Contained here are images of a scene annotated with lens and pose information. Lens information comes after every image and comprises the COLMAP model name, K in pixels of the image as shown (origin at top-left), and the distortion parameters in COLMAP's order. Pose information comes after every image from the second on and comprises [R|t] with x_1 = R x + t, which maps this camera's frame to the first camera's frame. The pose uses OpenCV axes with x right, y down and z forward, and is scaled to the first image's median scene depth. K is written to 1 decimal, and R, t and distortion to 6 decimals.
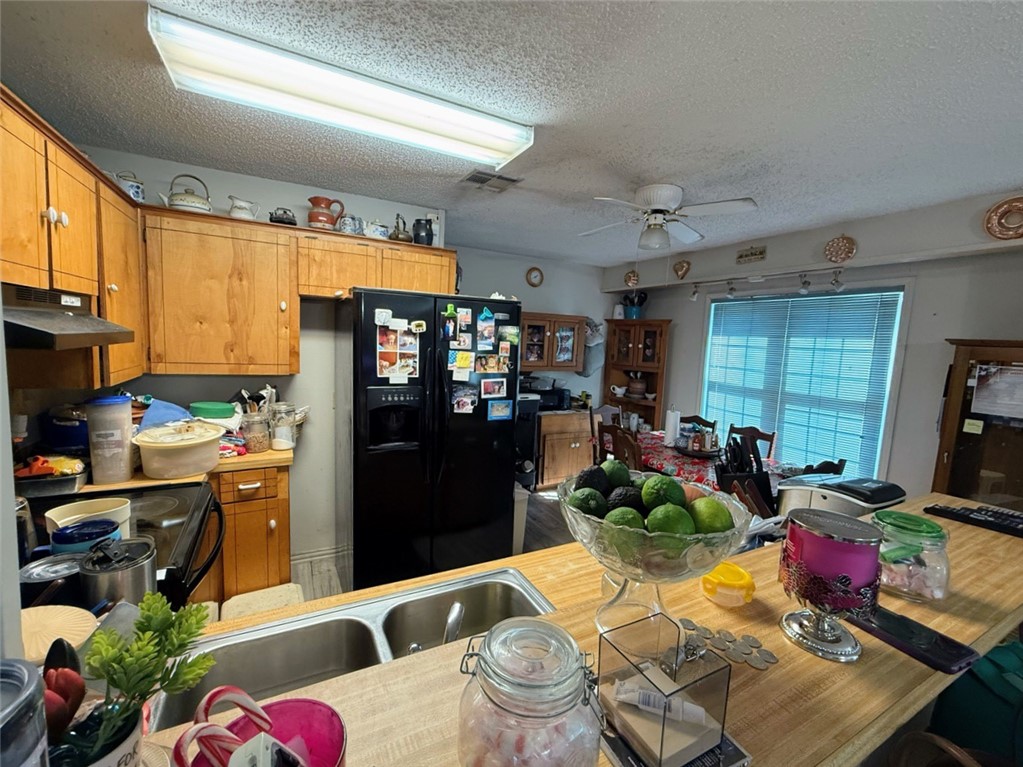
lens RADIAL K [[408.8, 0, 506.8], [0, 408.8, 382.0], [0, 0, 1]] dist [-0.002042, 0.000116]
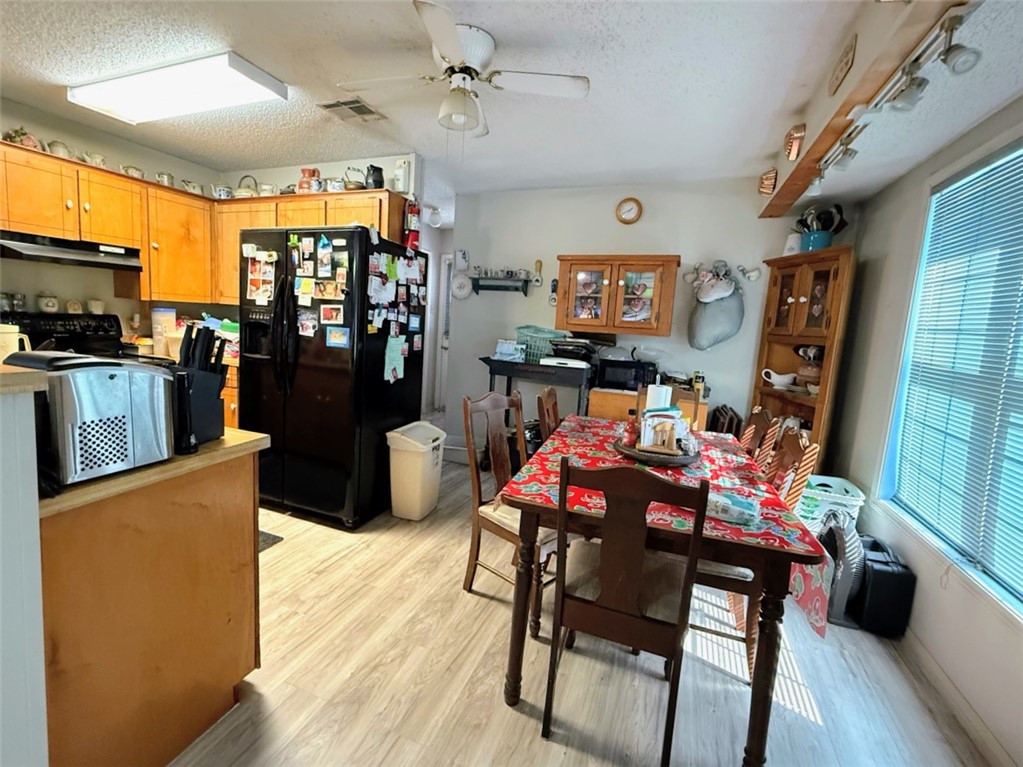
lens RADIAL K [[457.1, 0, 506.8], [0, 457.1, 378.4], [0, 0, 1]] dist [0.002206, 0.000495]
pose [[0.658450, 0.086140, -0.747678, 1.148399], [-0.104049, 0.994308, 0.022922, 0.104537], [0.745397, 0.062702, 0.663665, 0.593856]]
